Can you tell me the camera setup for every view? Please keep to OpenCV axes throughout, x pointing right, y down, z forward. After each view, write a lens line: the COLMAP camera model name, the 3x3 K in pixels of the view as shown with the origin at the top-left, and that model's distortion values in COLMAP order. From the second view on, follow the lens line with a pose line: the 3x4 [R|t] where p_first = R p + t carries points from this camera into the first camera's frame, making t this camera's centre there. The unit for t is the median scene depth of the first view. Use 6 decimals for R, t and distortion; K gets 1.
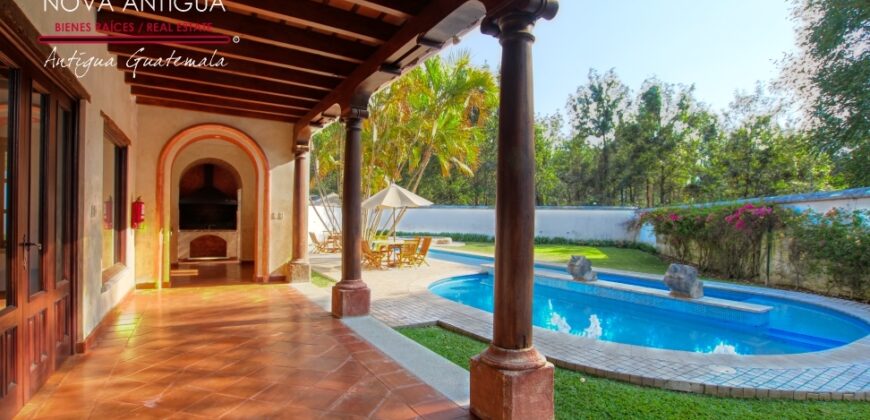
lens RADIAL K [[407.5, 0, 435.0], [0, 407.5, 214.3], [0, 0, 1]] dist [-0.030234, 0.000919]
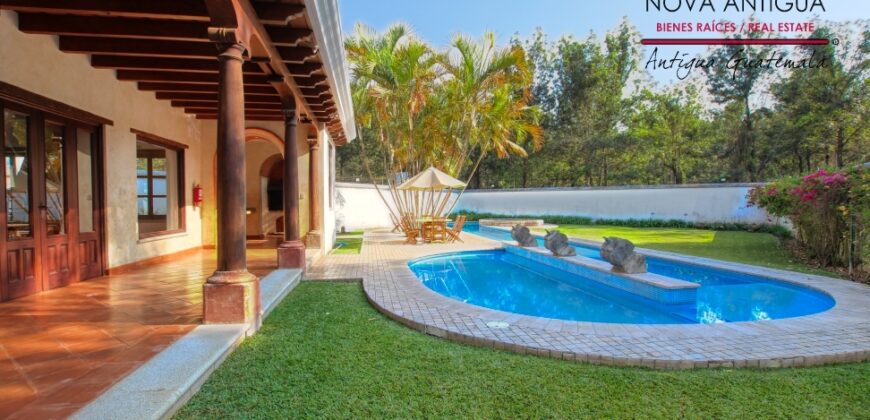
lens RADIAL K [[407.5, 0, 435.0], [0, 407.5, 214.3], [0, 0, 1]] dist [-0.030234, 0.000919]
pose [[0.927700, -0.007014, -0.373262, 0.344135], [0.019213, 0.999396, 0.028973, 0.022441], [0.372833, -0.034050, 0.927273, -0.015828]]
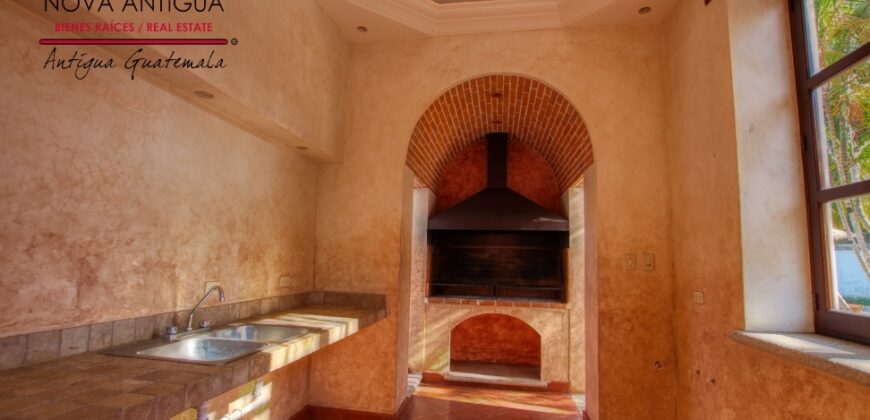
lens RADIAL K [[407.5, 0, 435.0], [0, 407.5, 214.3], [0, 0, 1]] dist [-0.030234, 0.000919]
pose [[0.758687, -0.062544, -0.648446, -0.356480], [-0.014383, 0.993530, -0.112656, 0.004179], [0.651297, 0.094797, 0.752879, 0.676987]]
